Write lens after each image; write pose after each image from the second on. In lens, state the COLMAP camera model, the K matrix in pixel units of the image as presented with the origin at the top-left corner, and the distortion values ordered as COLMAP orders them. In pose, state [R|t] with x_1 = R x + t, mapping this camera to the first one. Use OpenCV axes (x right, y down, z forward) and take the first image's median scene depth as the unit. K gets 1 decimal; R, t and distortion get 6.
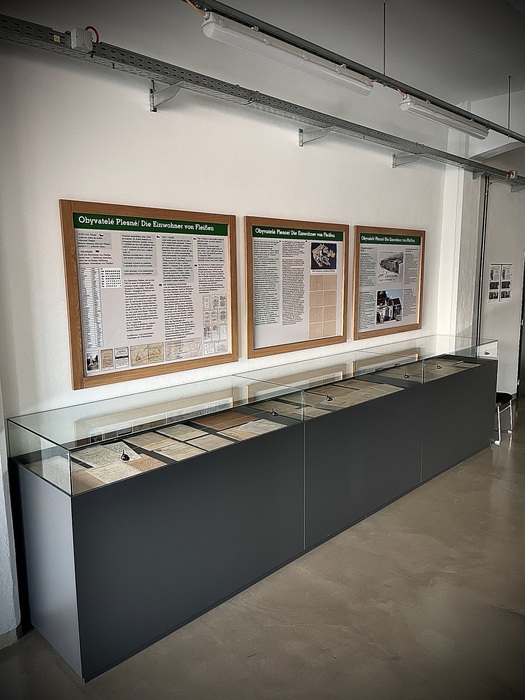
lens RADIAL K [[530.4, 0, 260.4], [0, 530.4, 350.2], [0, 0, 1]] dist [0.070653, -0.001600]
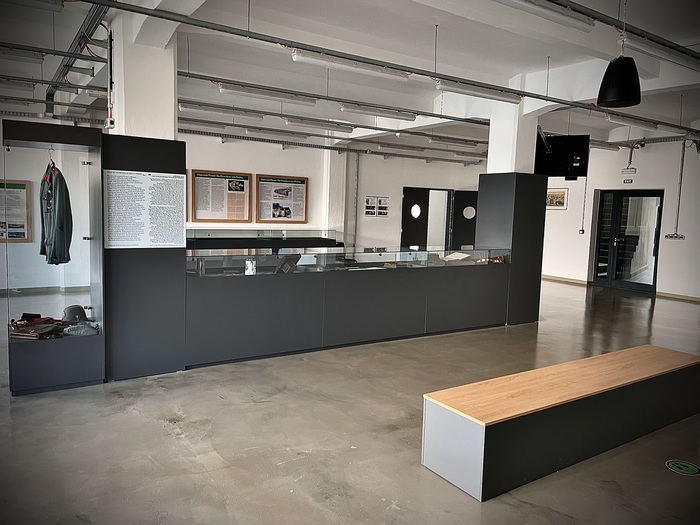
lens RADIAL K [[530.4, 0, 351.7], [0, 530.4, 261.3], [0, 0, 1]] dist [0.070653, -0.001600]
pose [[0.979633, 0.073816, -0.186738, 0.990836], [-0.081025, 0.996222, -0.031265, 0.178855], [0.183725, 0.045759, 0.981912, -1.142133]]
